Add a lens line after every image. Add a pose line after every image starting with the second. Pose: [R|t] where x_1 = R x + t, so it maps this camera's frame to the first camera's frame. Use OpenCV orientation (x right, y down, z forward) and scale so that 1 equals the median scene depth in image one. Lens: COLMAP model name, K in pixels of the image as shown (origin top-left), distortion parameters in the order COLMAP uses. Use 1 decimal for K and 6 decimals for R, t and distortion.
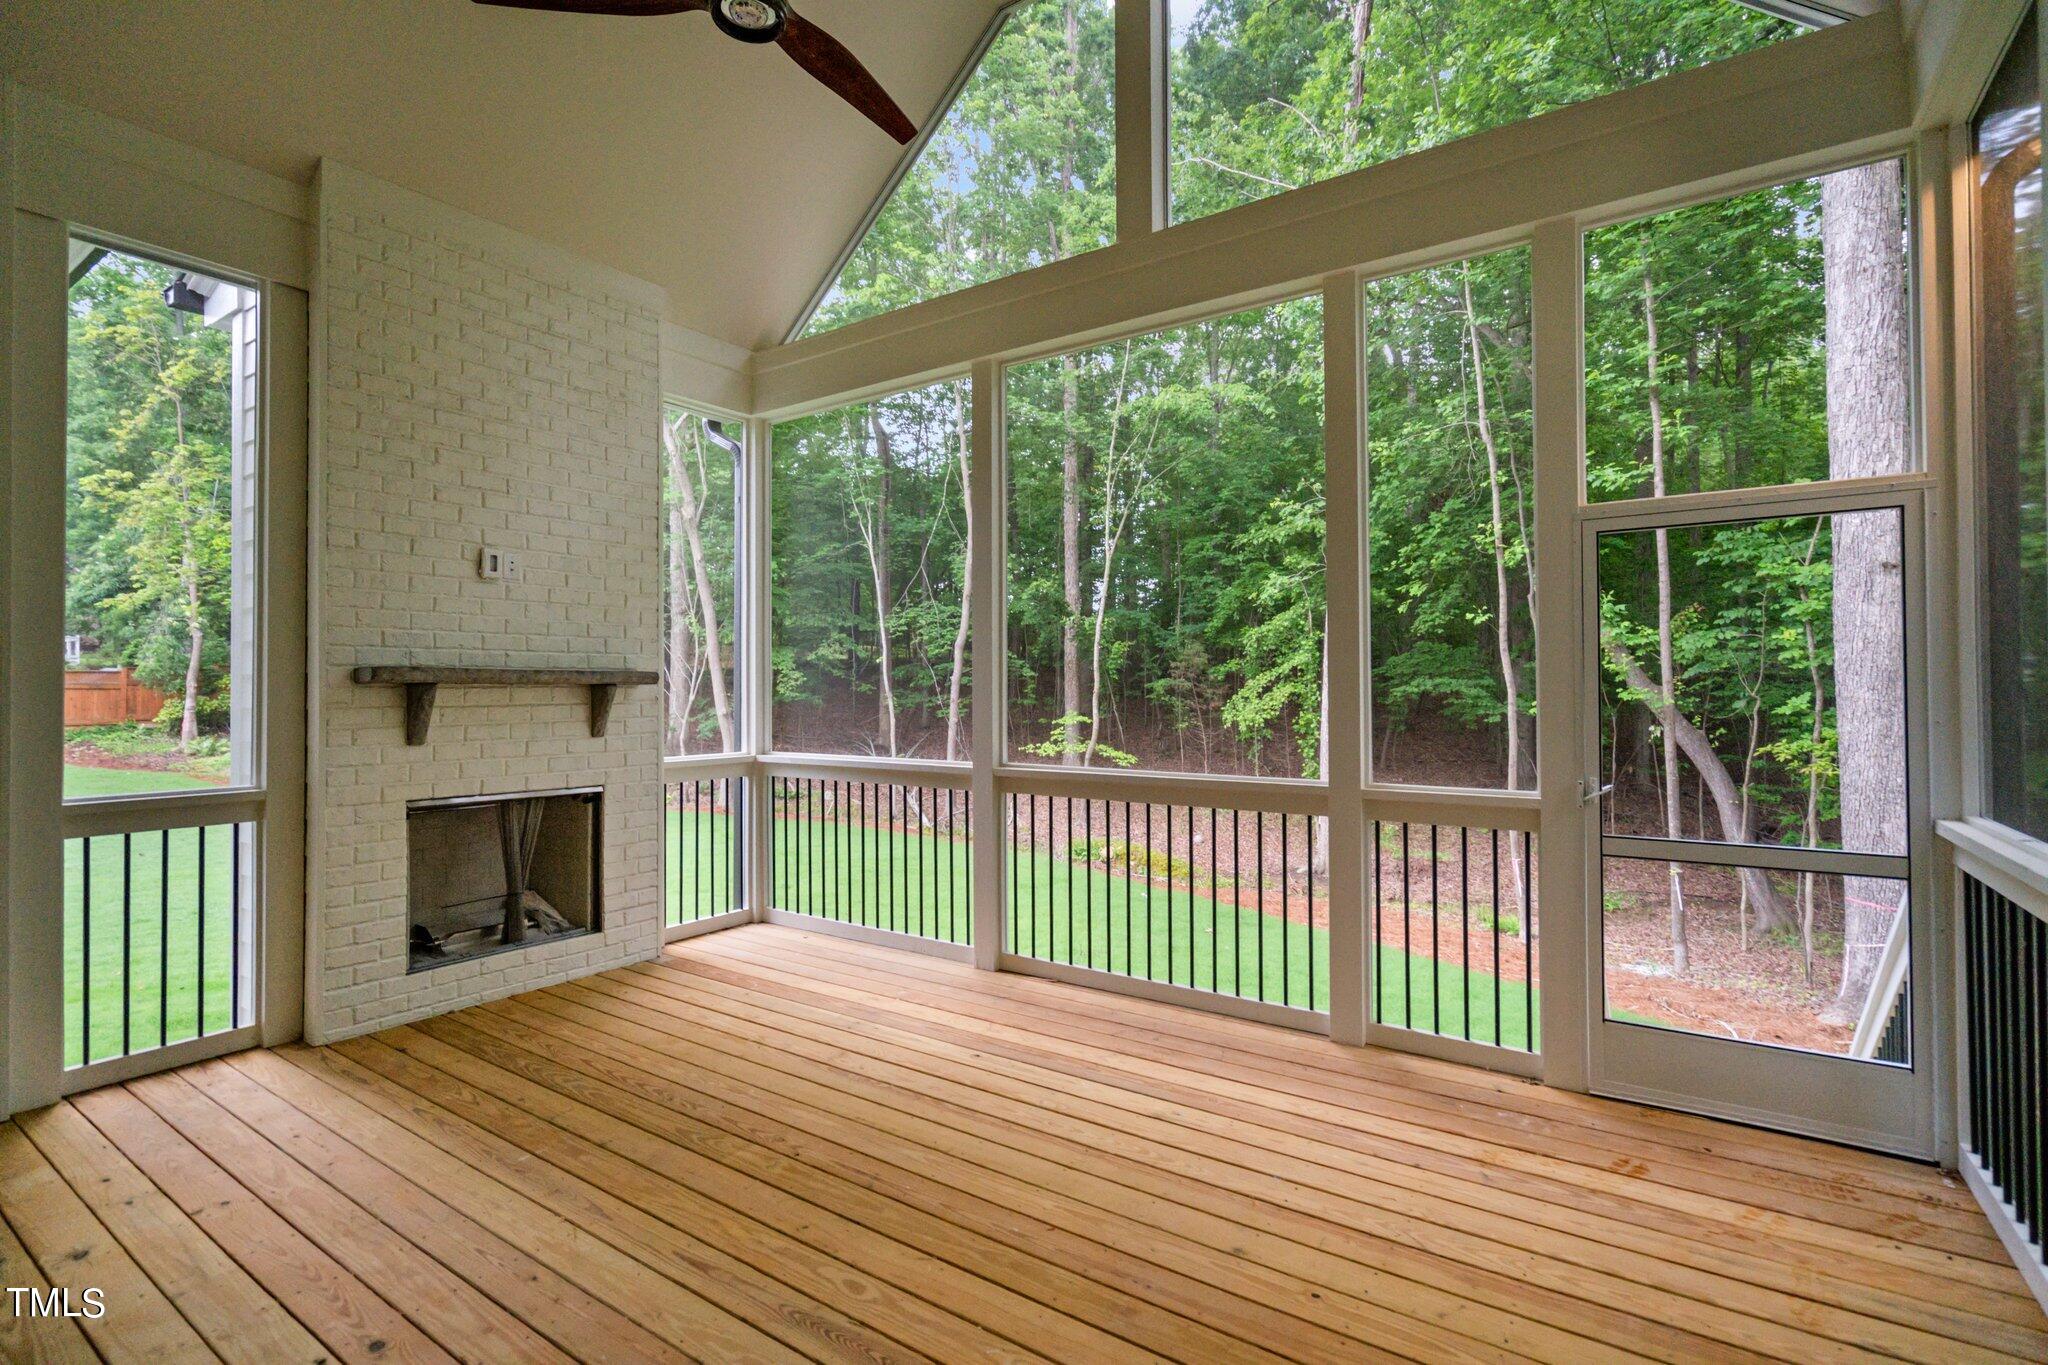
lens RADIAL K [[937.6, 0, 1024.5], [0, 937.6, 685.4], [0, 0, 1]] dist [-0.000587, -0.000287]
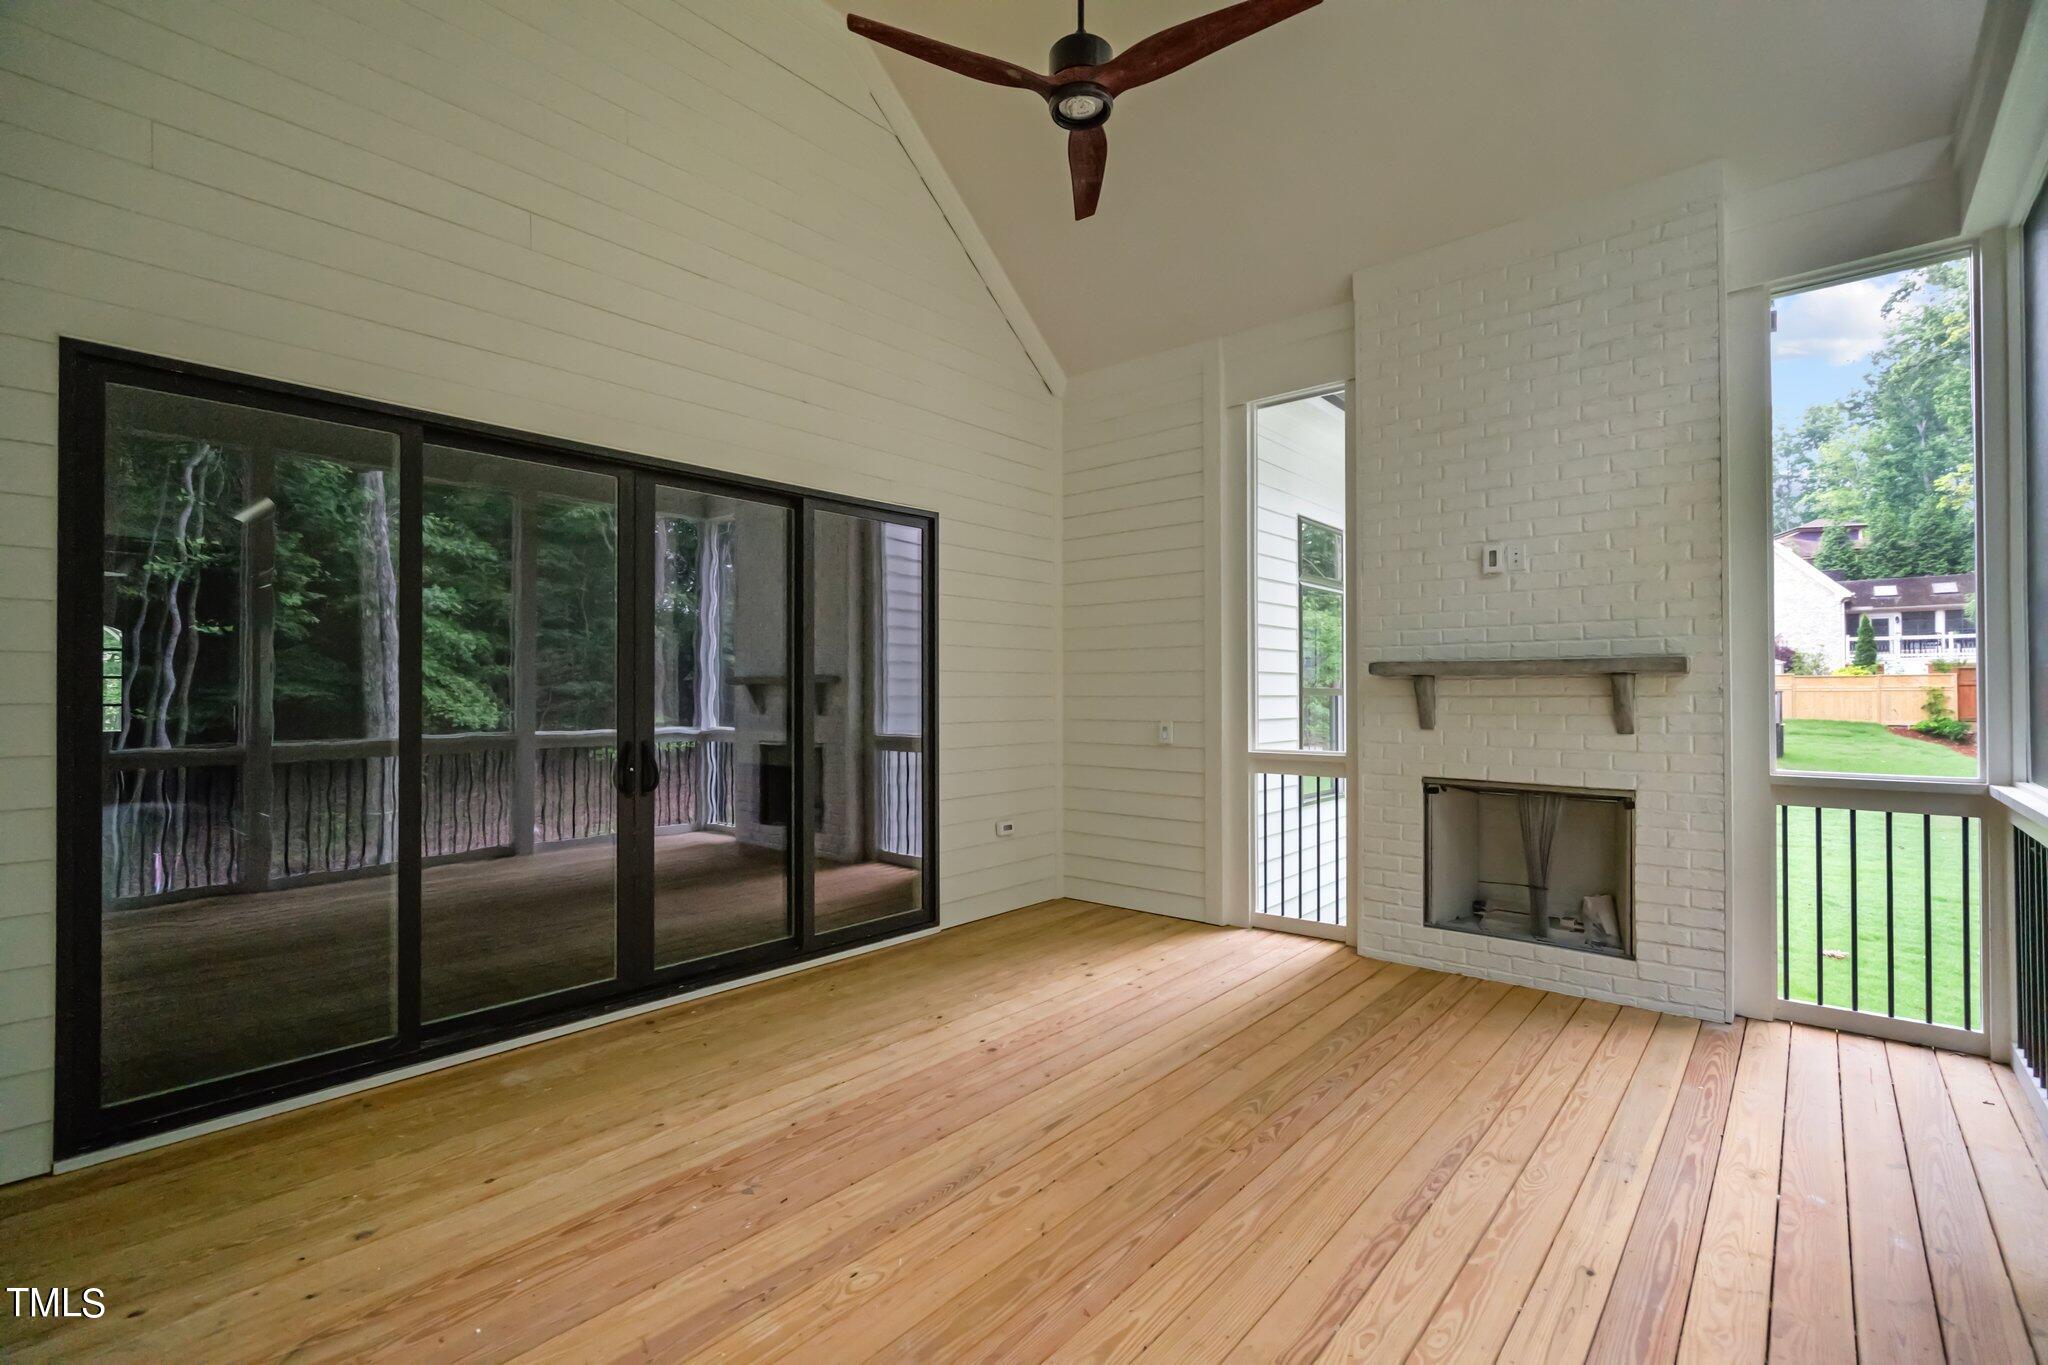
lens RADIAL K [[937.6, 0, 1023.4], [0, 937.6, 678.3], [0, 0, 1]] dist [-0.000587, -0.000287]
pose [[-0.104050, 0.000441, -0.994572, 0.527905], [0.014631, 0.999892, -0.001087, -0.004743], [0.994464, -0.014664, -0.104045, 0.602271]]
